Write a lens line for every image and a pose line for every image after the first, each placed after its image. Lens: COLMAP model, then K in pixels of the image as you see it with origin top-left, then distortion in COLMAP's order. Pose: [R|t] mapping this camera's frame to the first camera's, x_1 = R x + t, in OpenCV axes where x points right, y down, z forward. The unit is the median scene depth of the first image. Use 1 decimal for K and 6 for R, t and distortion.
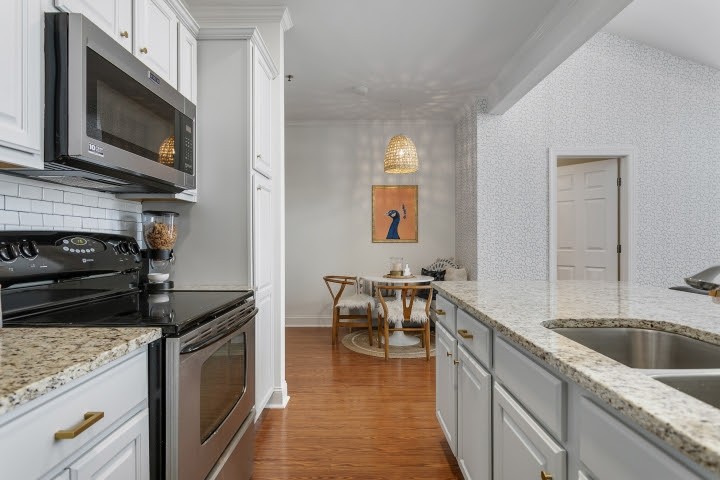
lens RADIAL K [[381.0, 0, 353.8], [0, 381.0, 241.3], [0, 0, 1]] dist [-0.002767, 0.001398]
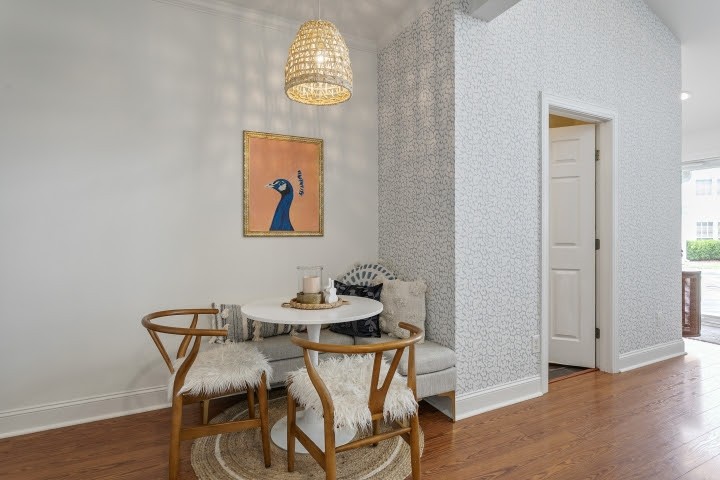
lens RADIAL K [[377.1, 0, 358.6], [0, 377.1, 235.7], [0, 0, 1]] dist [-0.002807, 0.000908]
pose [[0.889356, -0.001148, 0.457215, -0.061752], [0.001995, 0.999997, -0.001369, 0.003591], [-0.457212, 0.002129, 0.889355, 0.557050]]
